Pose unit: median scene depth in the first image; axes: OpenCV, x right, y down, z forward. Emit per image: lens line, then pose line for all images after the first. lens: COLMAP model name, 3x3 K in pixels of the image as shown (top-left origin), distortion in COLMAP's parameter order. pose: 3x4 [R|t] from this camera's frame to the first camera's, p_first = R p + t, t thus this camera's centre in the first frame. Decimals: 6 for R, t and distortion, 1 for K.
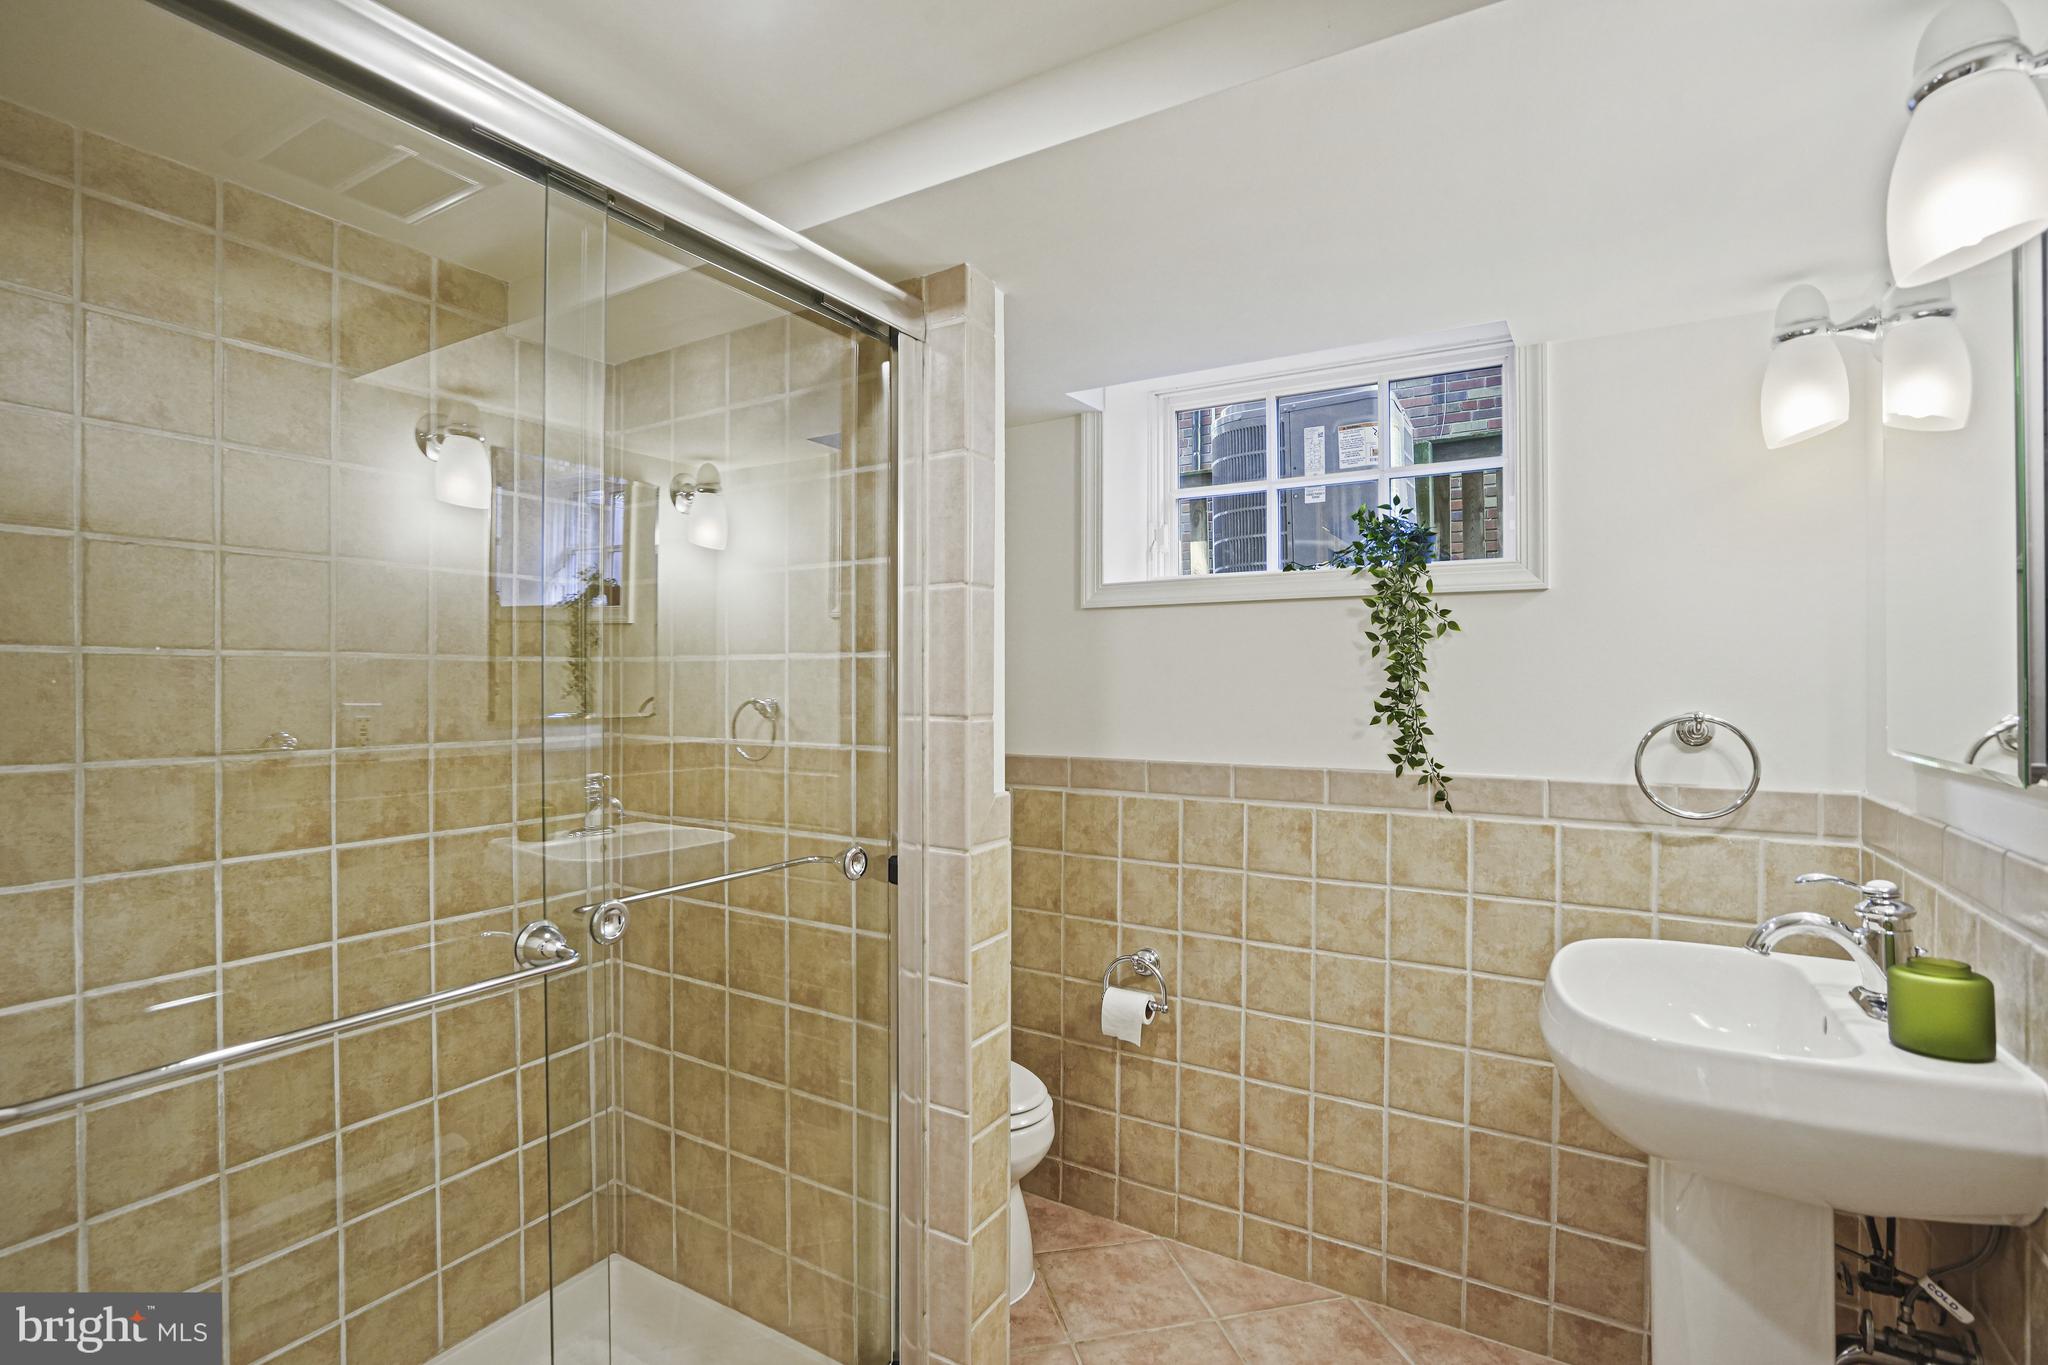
lens RADIAL K [[969.3, 0, 1012.2], [0, 969.3, 691.6], [0, 0, 1]] dist [-0.015737, 0.002508]
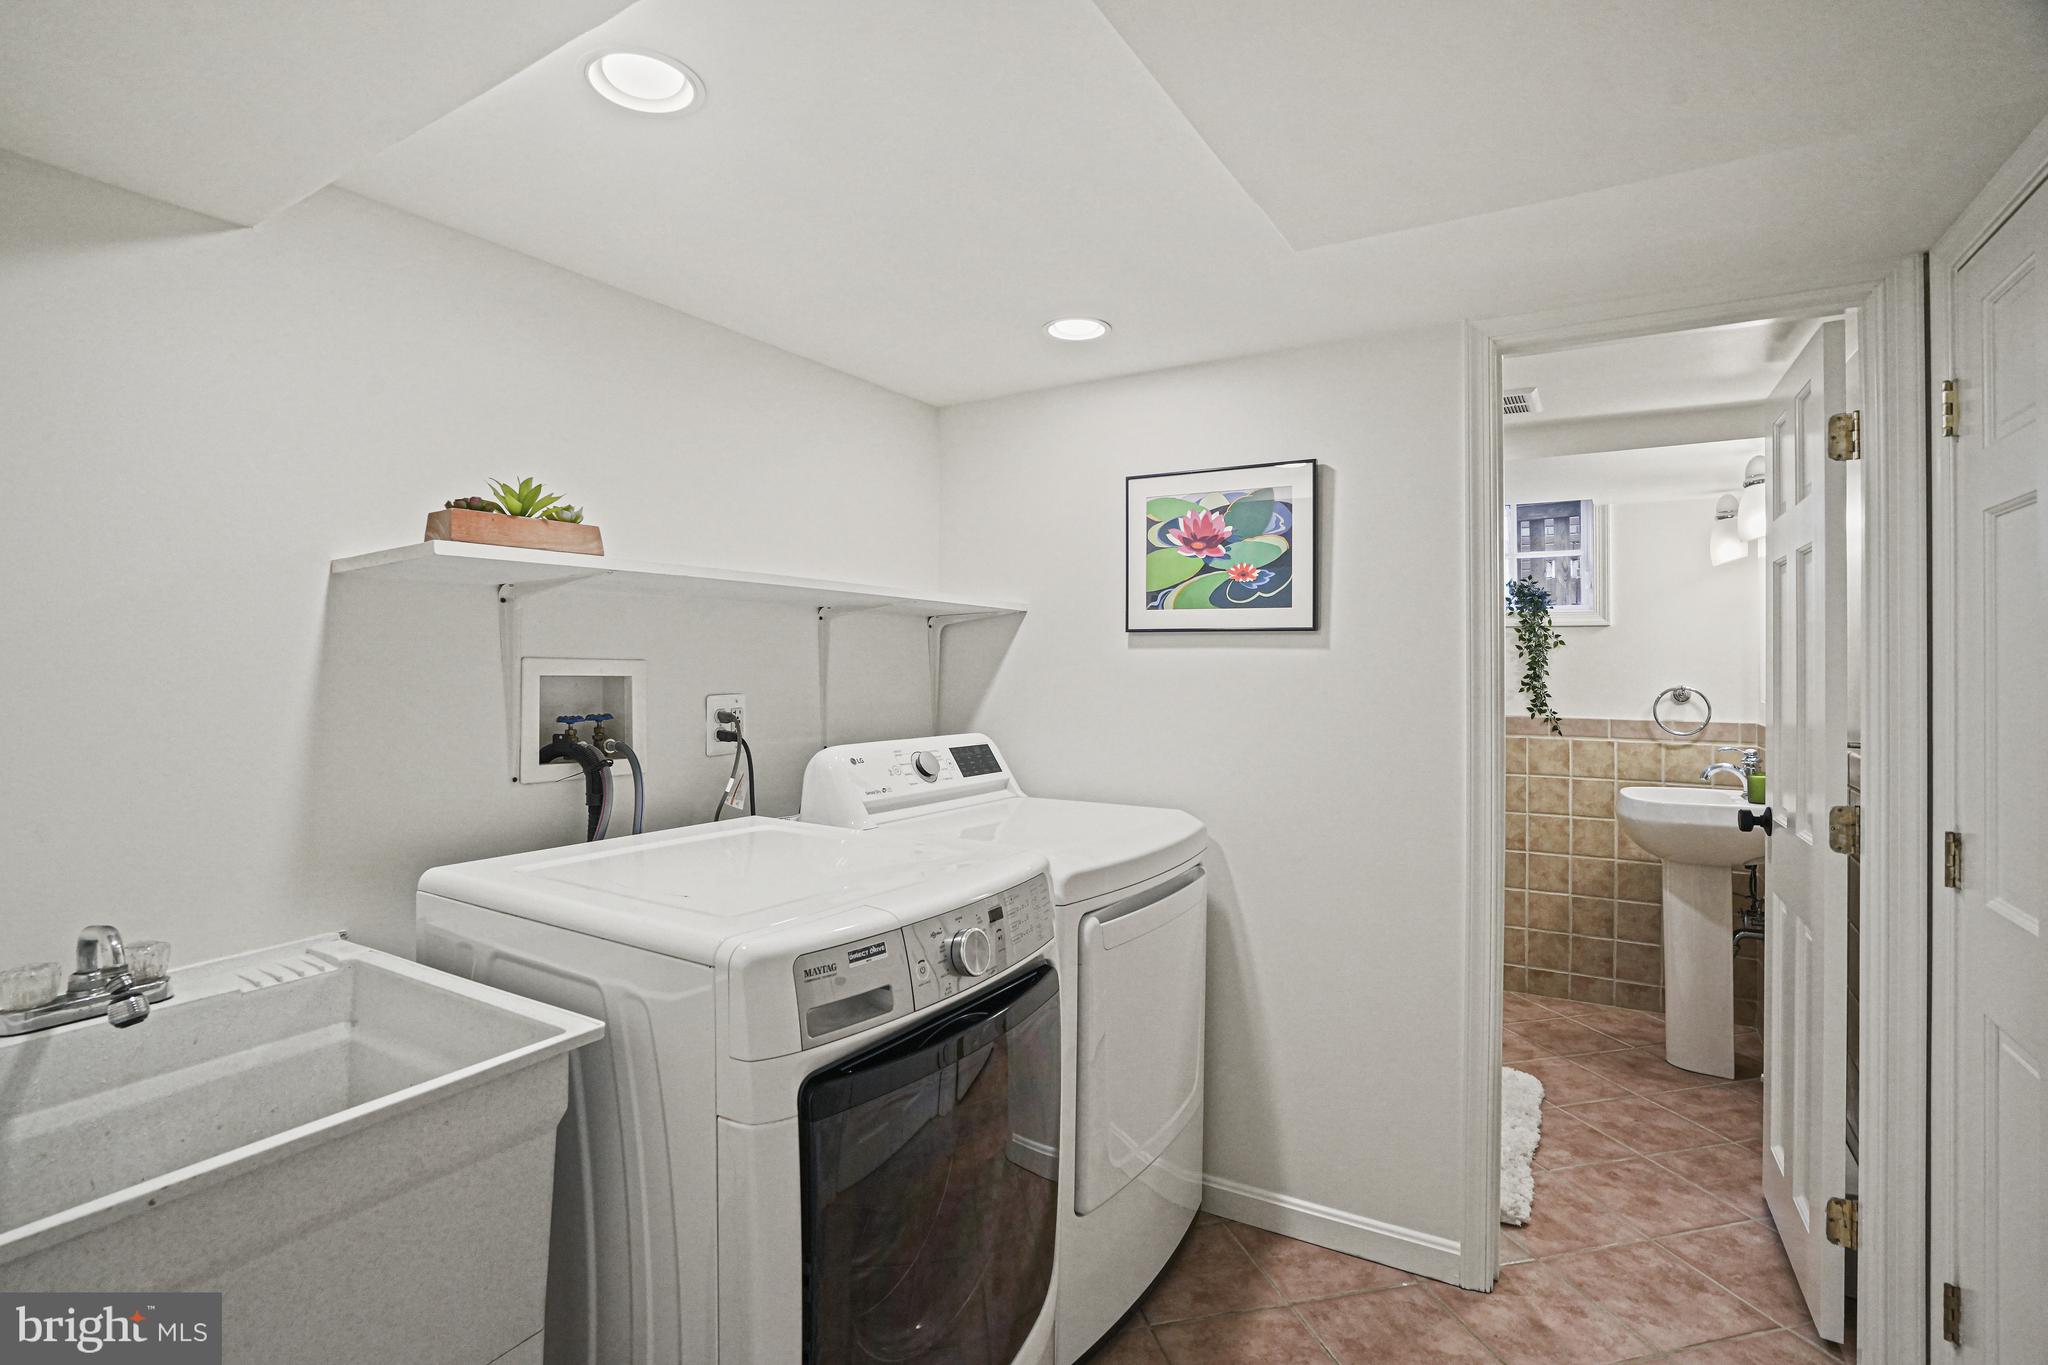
lens RADIAL K [[969.3, 0, 1028.4], [0, 969.3, 668.5], [0, 0, 1]] dist [-0.015737, 0.002508]
pose [[0.999965, 0.004510, 0.007016, -0.658882], [-0.004363, 0.999773, -0.020872, 0.031969], [-0.007109, 0.020841, 0.999758, -0.984545]]
